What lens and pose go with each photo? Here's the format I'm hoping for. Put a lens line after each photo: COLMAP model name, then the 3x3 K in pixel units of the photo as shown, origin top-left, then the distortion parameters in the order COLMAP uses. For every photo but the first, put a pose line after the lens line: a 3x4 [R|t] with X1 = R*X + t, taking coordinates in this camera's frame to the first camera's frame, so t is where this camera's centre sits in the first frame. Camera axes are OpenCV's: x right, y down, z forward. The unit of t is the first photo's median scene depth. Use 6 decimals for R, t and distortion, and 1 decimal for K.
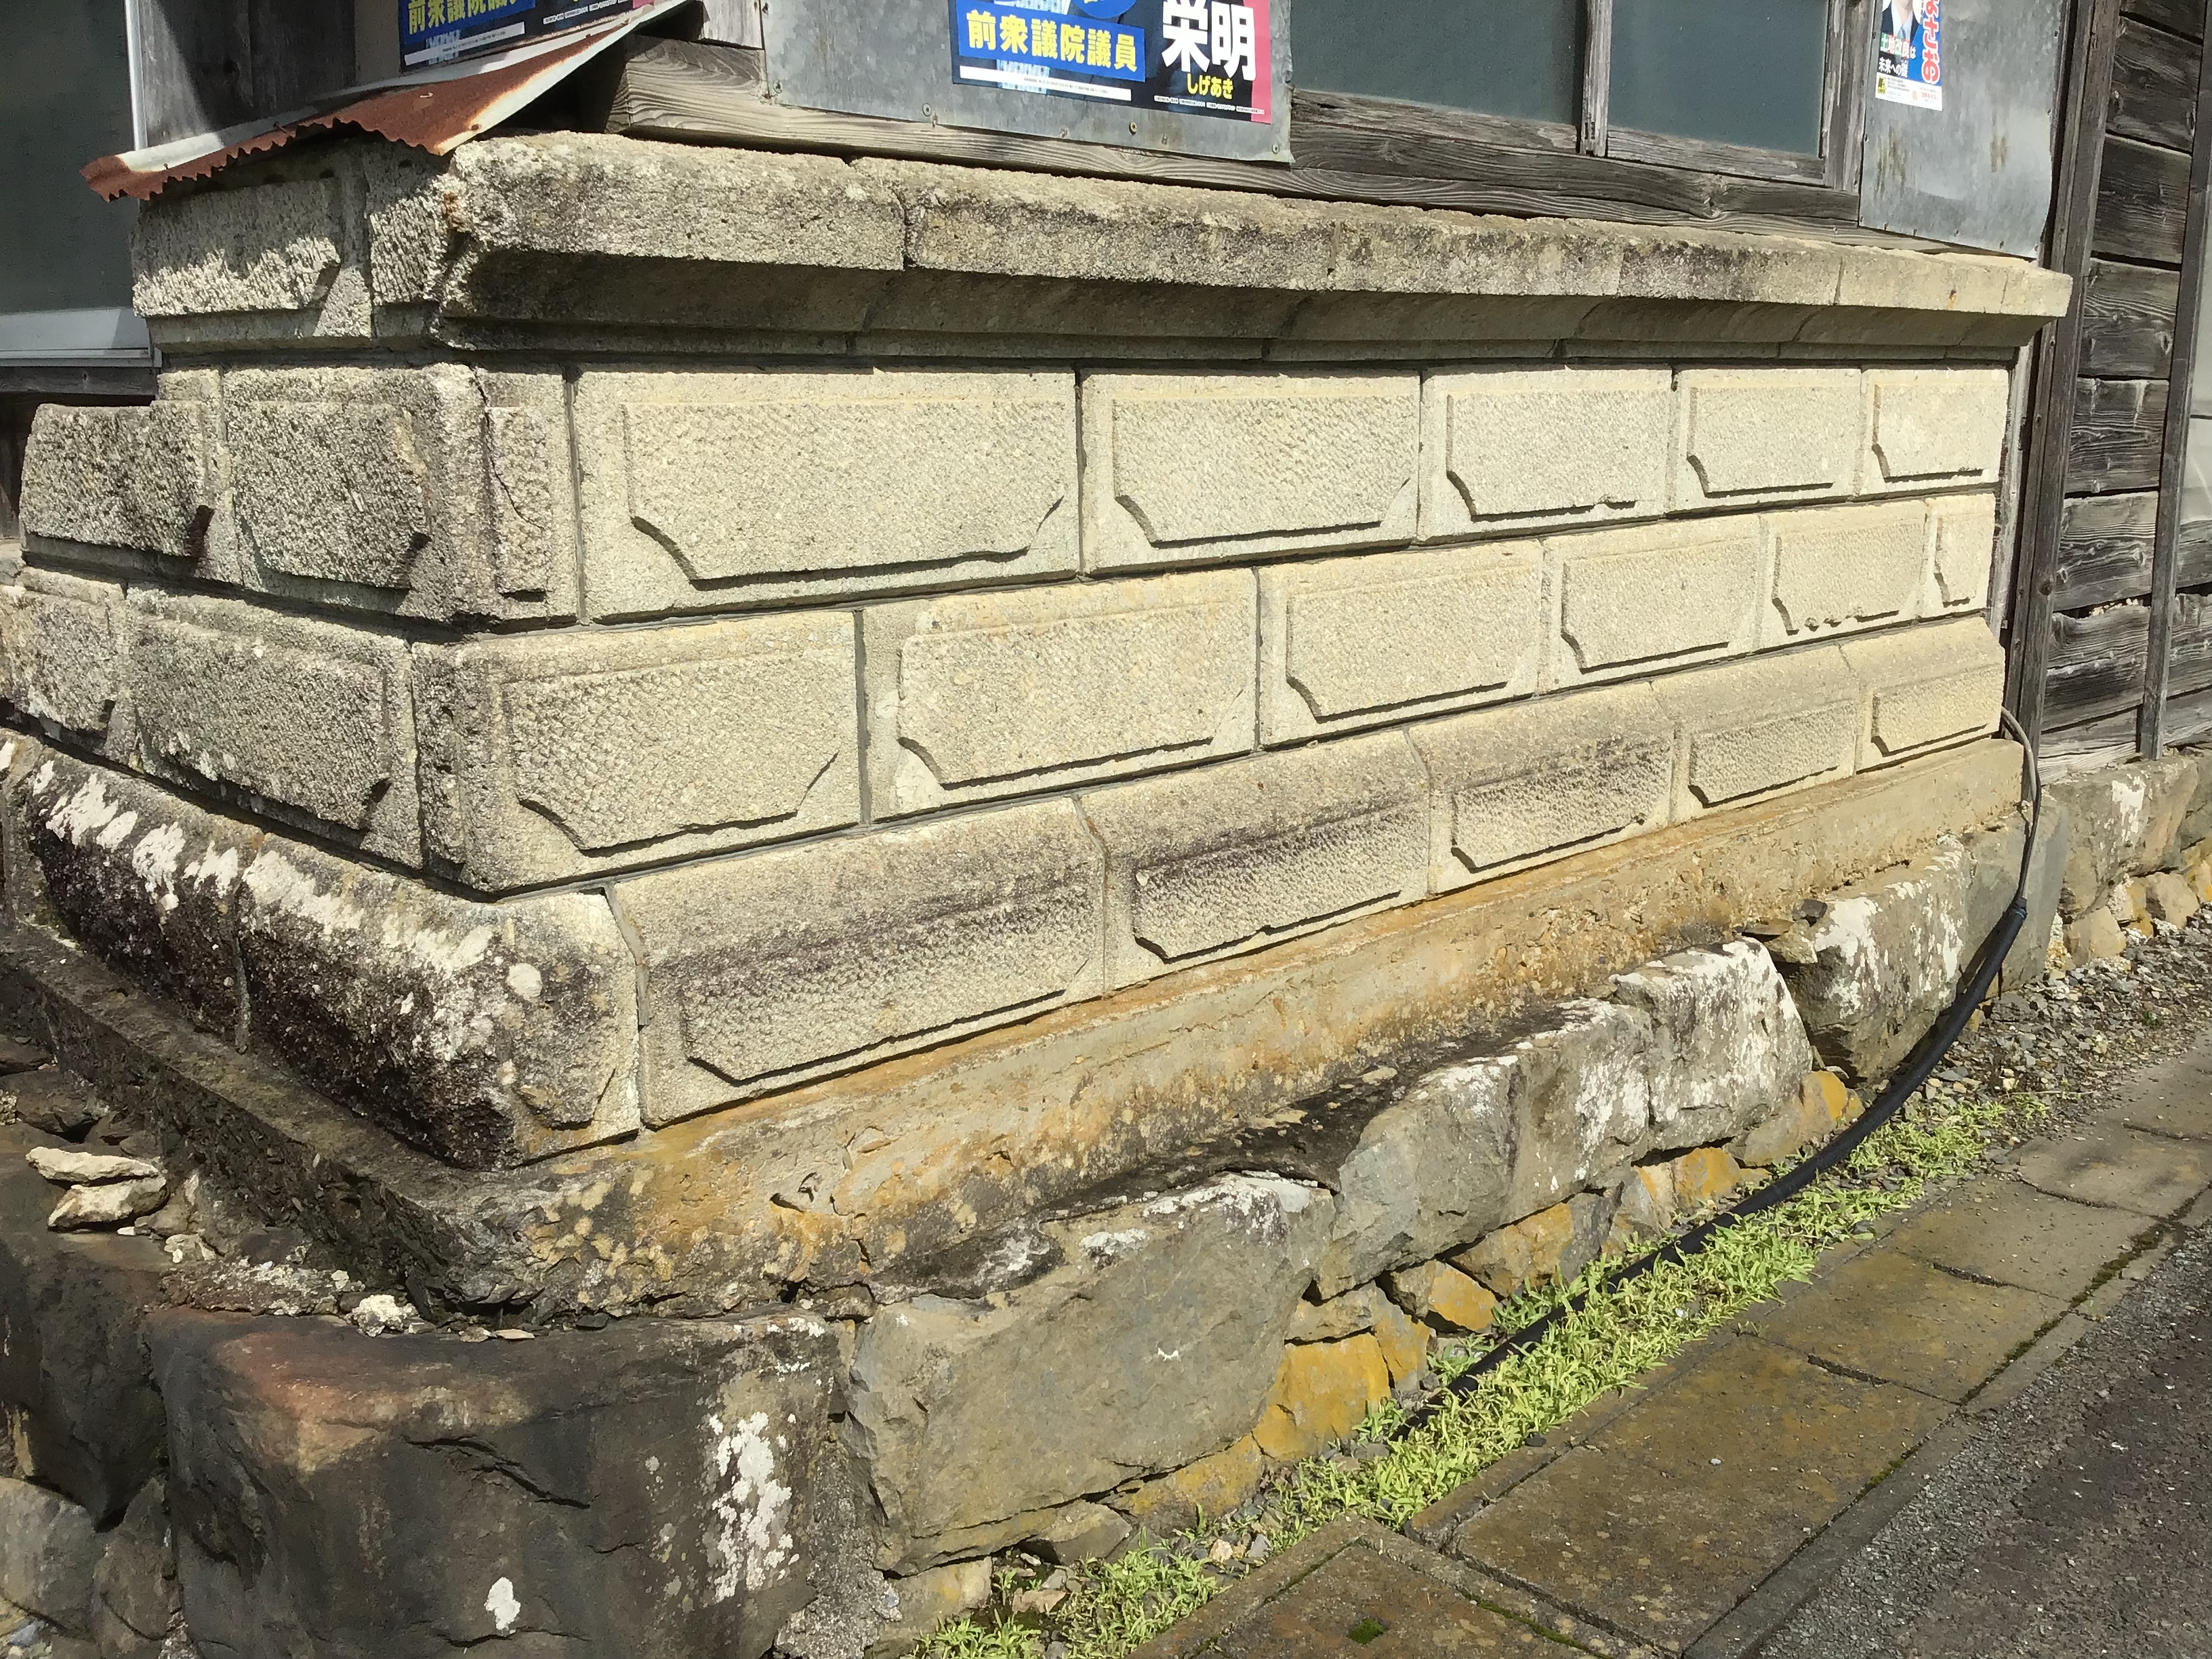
lens RADIAL K [[1979.9, 0, 1106.0], [0, 1979.9, 829.5], [0, 0, 1]] dist [0.116787, -0.213827]
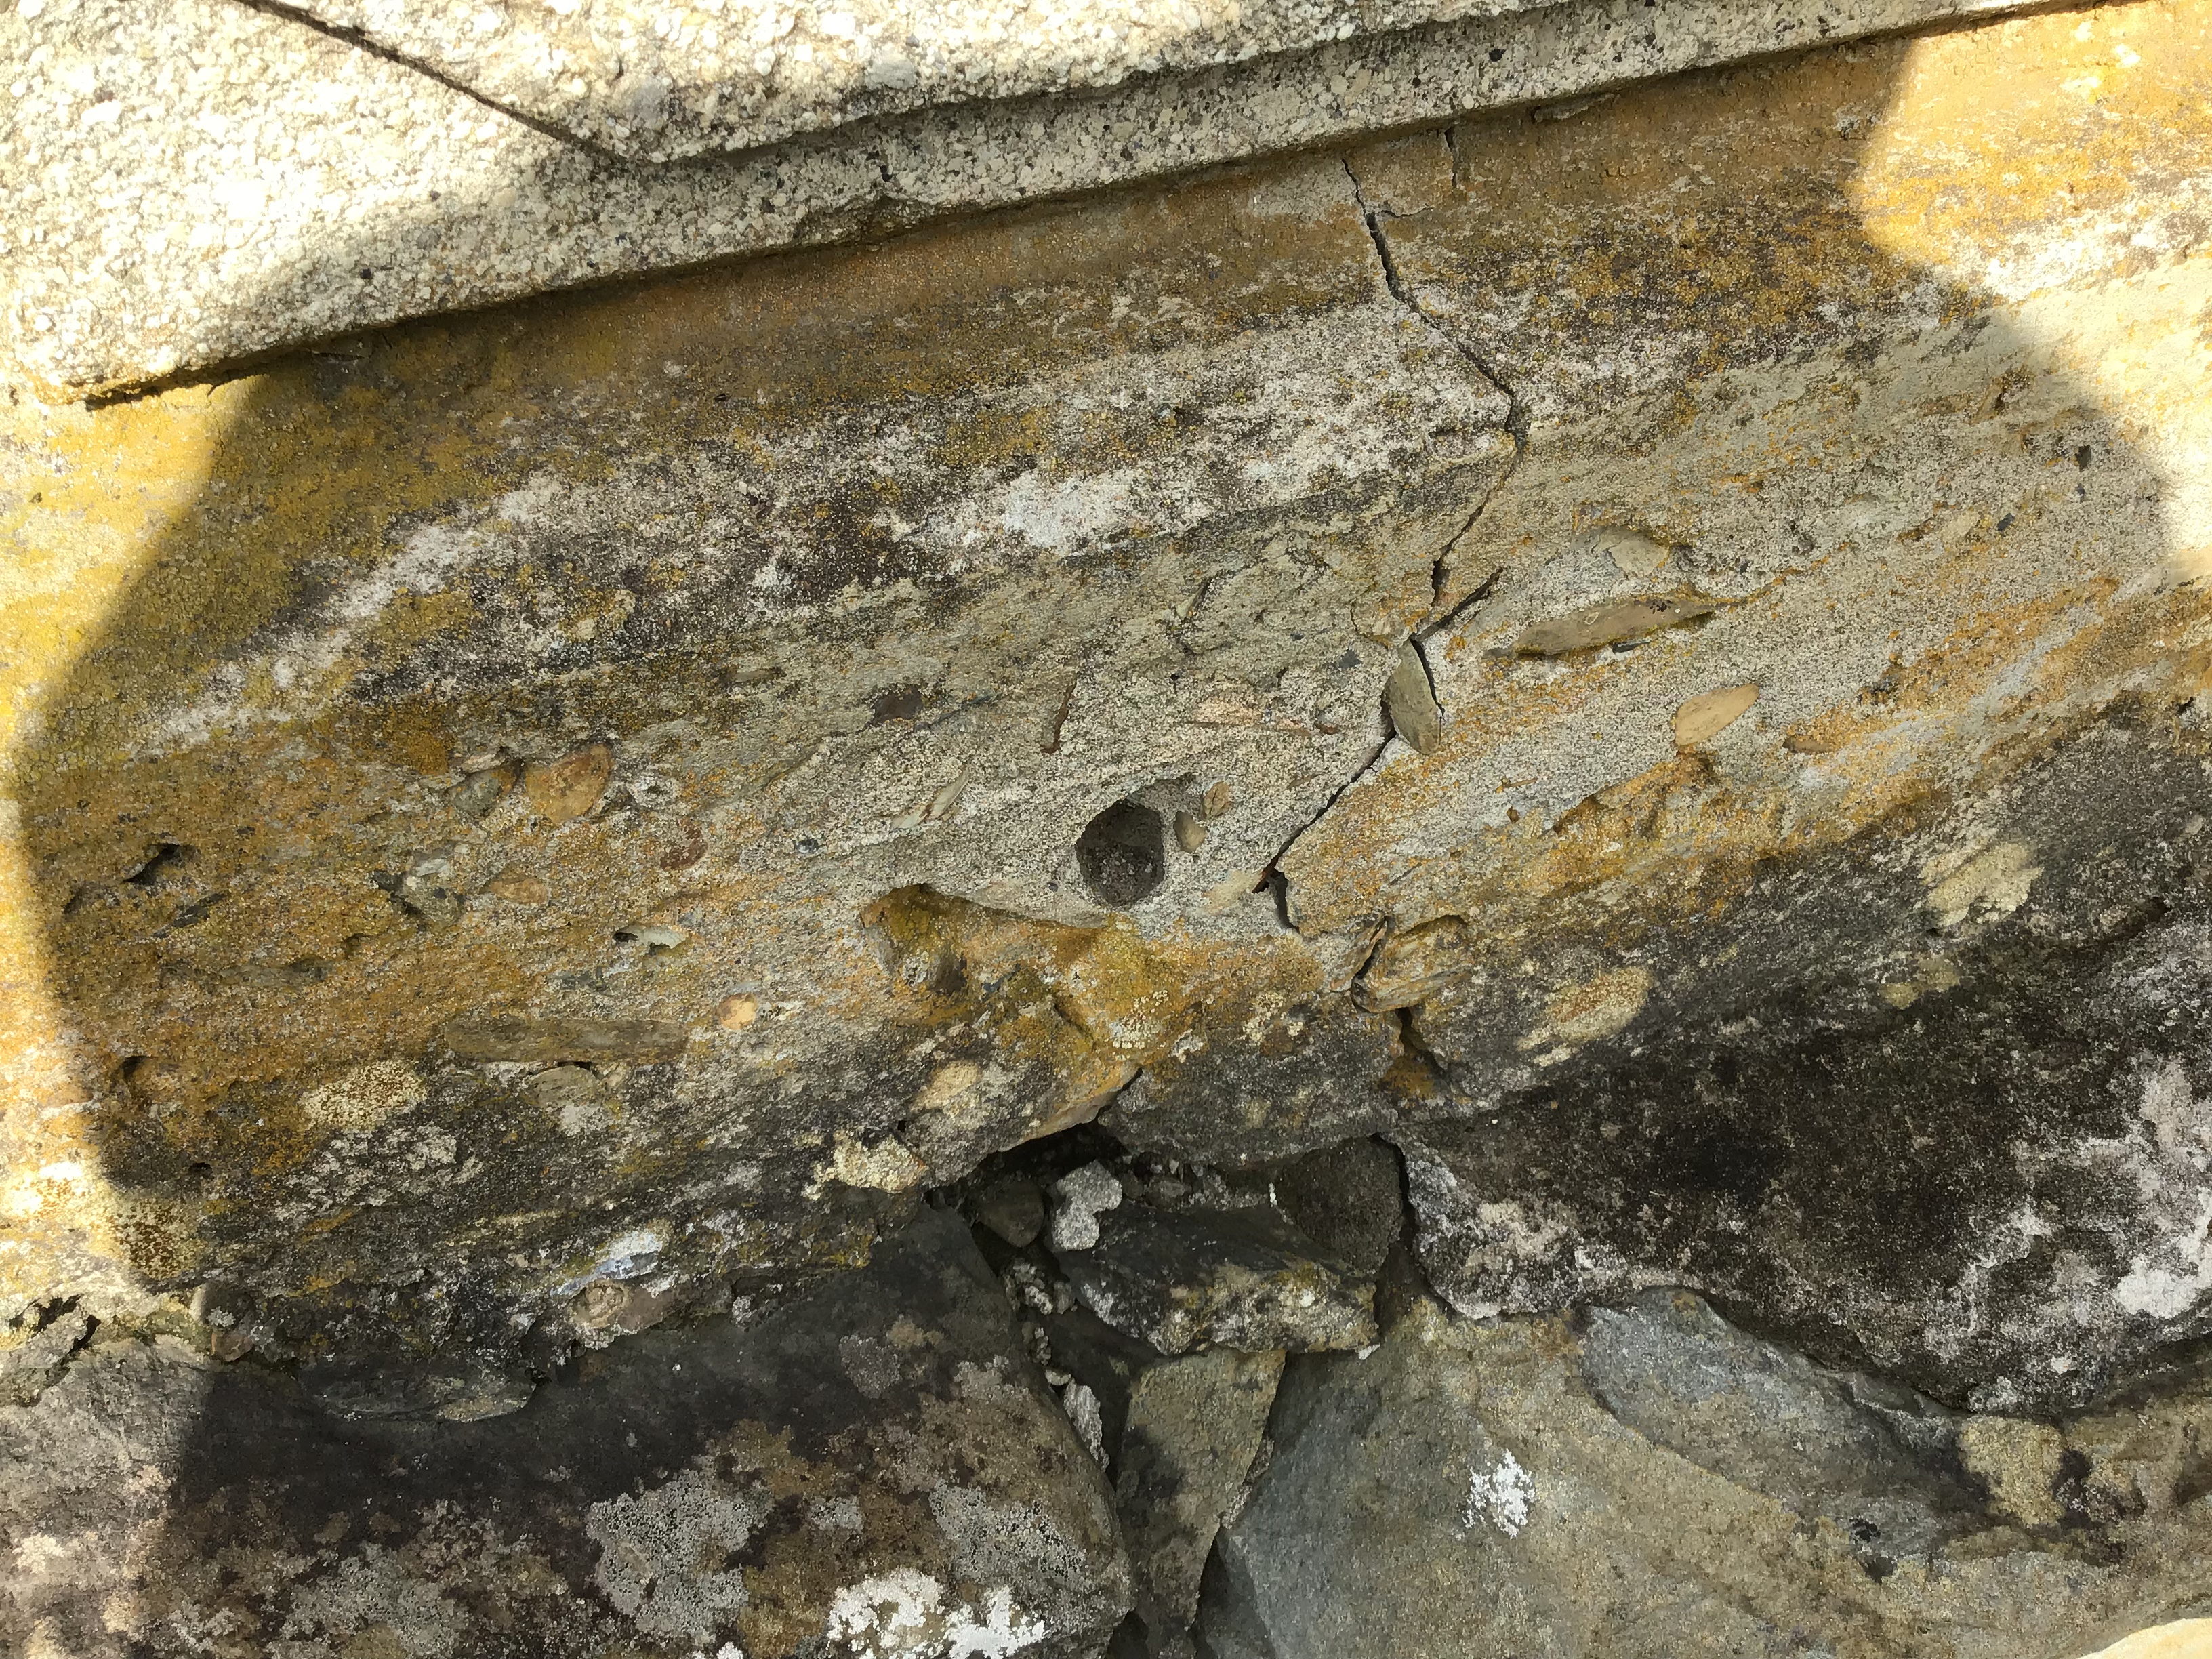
lens RADIAL K [[1979.9, 0, 1106.0], [0, 1979.9, 829.5], [0, 0, 1]] dist [0.116787, -0.213827]
pose [[0.909729, 0.335636, -0.244421, -0.105344], [-0.103540, 0.753470, 0.649279, 0.067879], [0.402085, -0.565360, 0.720205, 0.833193]]
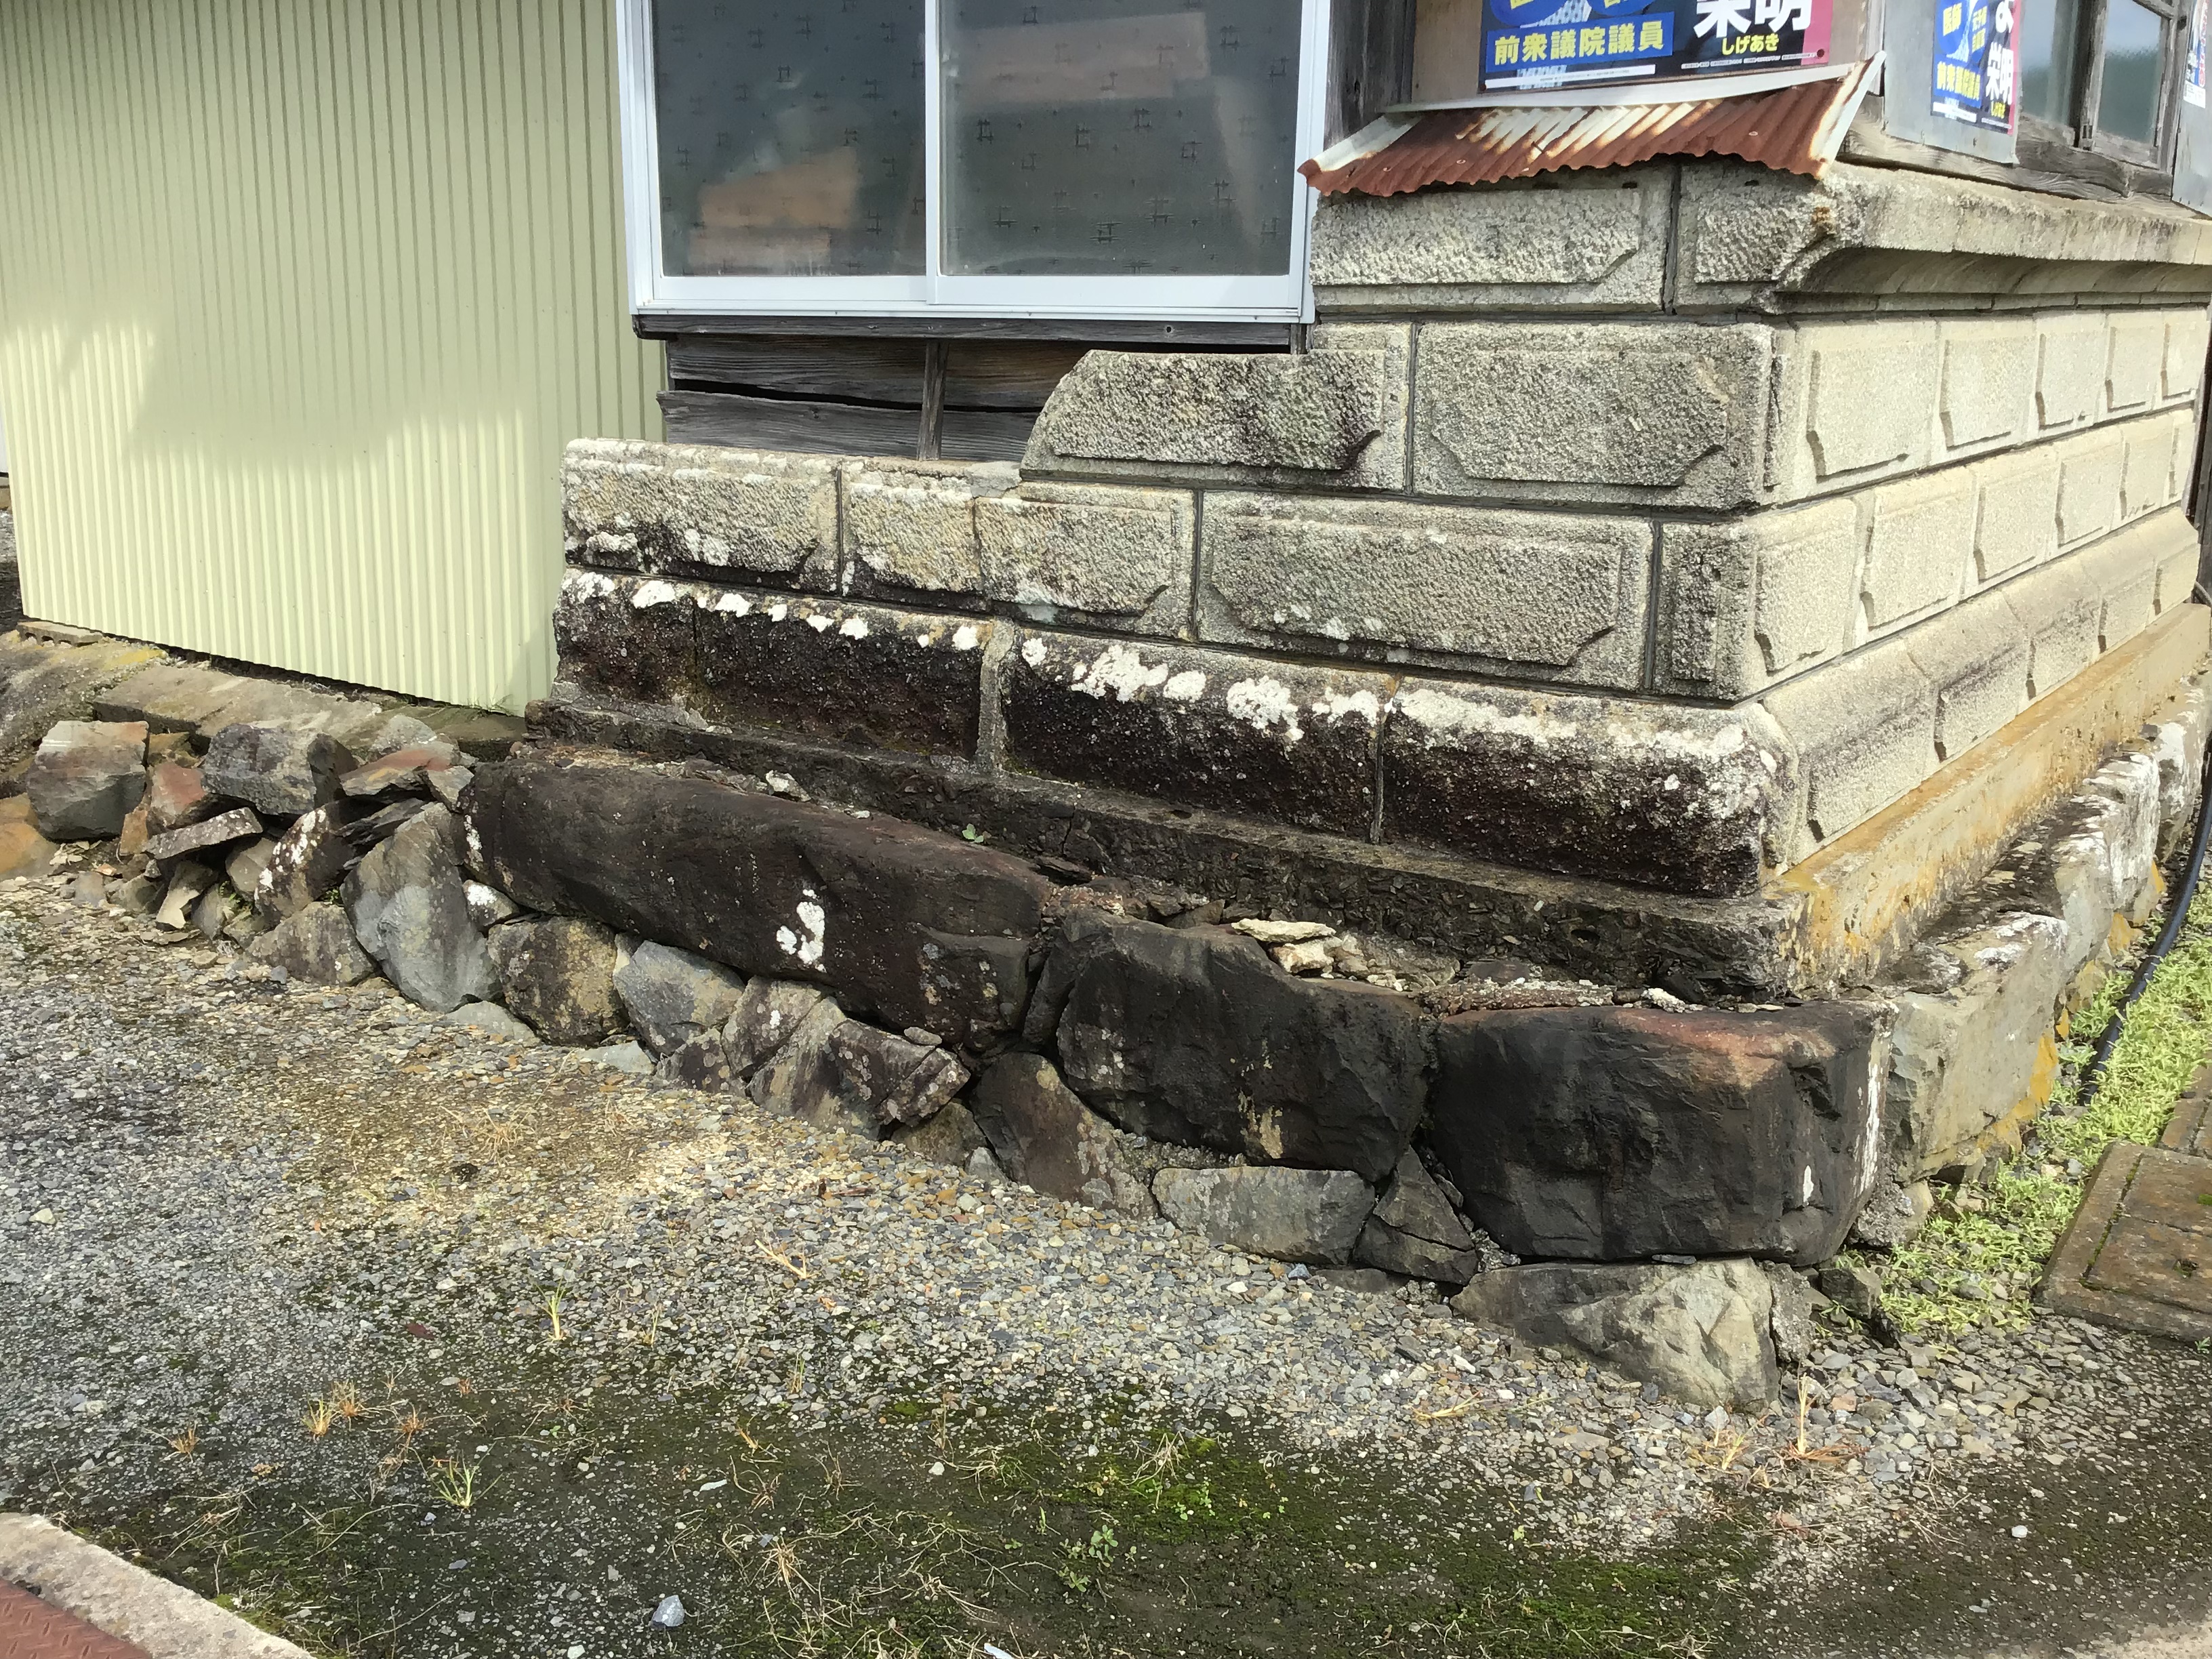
lens RADIAL K [[1979.9, 0, 1106.0], [0, 1979.9, 829.5], [0, 0, 1]] dist [0.116787, -0.213827]
pose [[0.986154, -0.039568, 0.161040, -0.847178], [0.033070, 0.998535, 0.042830, 0.040819], [-0.162499, -0.036911, 0.986018, -0.282079]]
